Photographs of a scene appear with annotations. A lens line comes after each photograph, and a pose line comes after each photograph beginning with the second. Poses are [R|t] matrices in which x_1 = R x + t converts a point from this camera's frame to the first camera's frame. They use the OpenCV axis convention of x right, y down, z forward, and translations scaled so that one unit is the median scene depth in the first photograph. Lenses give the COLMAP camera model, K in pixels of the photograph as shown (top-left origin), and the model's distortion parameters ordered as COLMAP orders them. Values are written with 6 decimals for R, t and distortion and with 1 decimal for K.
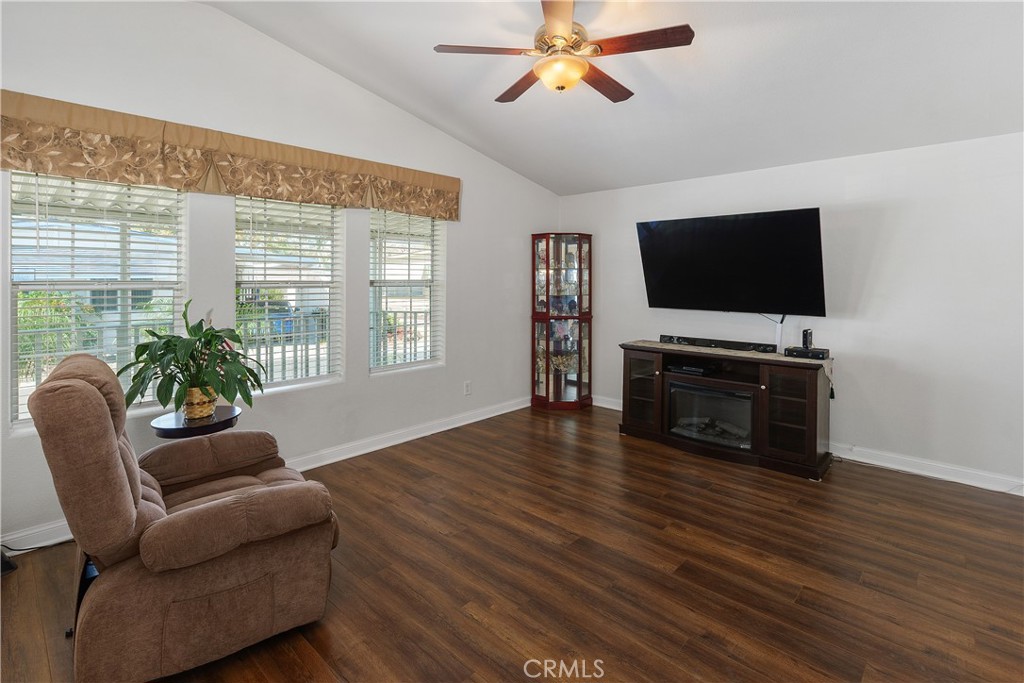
lens RADIAL K [[487.3, 0, 511.4], [0, 487.3, 284.1], [0, 0, 1]] dist [-0.002800, -0.000591]
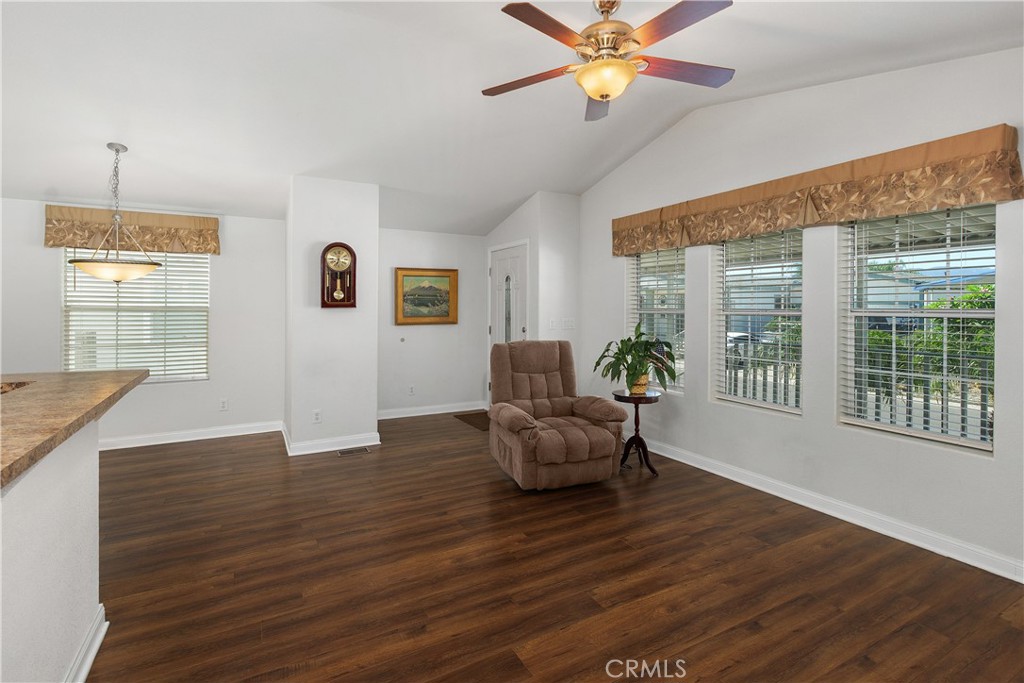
lens RADIAL K [[483.3, 0, 499.5], [0, 483.3, 305.7], [0, 0, 1]] dist [0.000287, 0.000045]
pose [[-0.325345, 0.000009, -0.945595, 0.872978], [-0.009811, 0.999946, 0.003385, -0.010431], [0.945544, 0.010379, -0.325328, 0.954366]]
